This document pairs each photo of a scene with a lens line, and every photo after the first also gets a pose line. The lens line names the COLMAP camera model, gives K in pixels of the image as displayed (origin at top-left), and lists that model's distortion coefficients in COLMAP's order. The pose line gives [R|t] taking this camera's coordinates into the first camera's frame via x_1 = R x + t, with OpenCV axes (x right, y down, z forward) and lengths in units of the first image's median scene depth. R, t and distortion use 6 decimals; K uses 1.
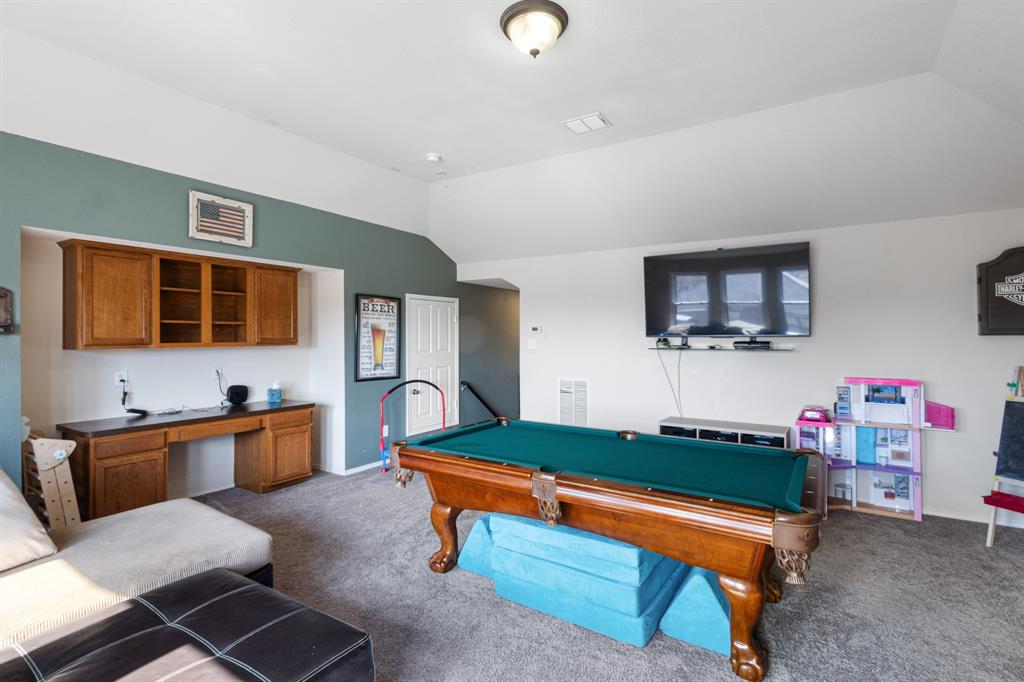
lens RADIAL K [[468.8, 0, 515.5], [0, 468.8, 335.1], [0, 0, 1]] dist [0.007870, -0.002634]
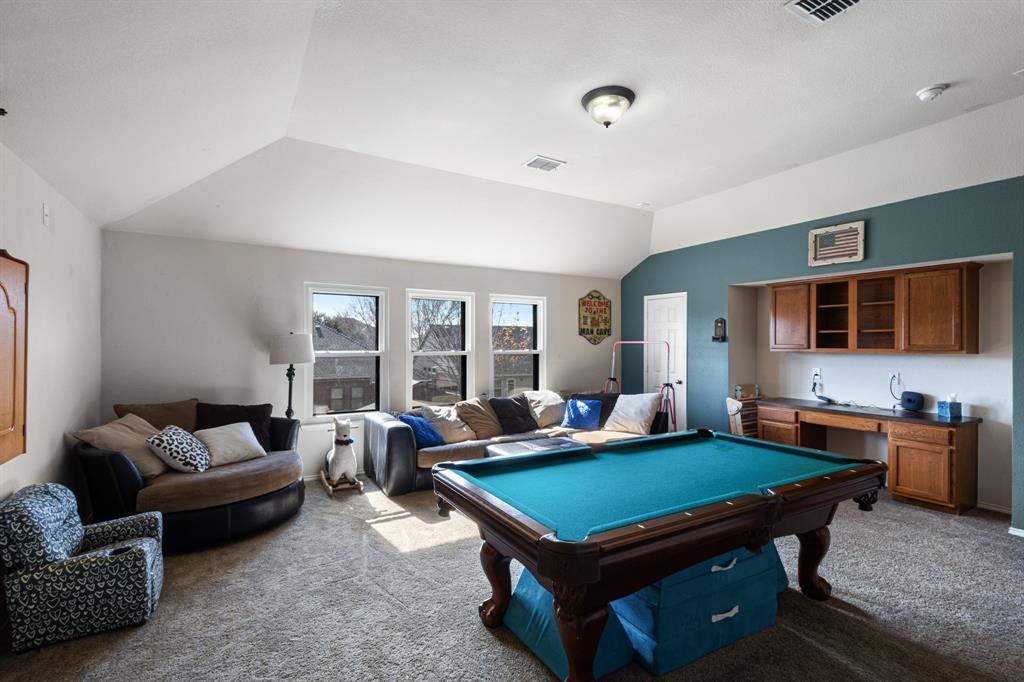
lens RADIAL K [[468.8, 0, 512.3], [0, 468.8, 342.4], [0, 0, 1]] dist [0.007870, -0.002634]
pose [[-0.429144, -0.001799, -0.903234, 0.765451], [-0.001245, 0.999998, -0.001401, 0.003963], [0.903235, 0.000523, -0.429146, 0.745267]]
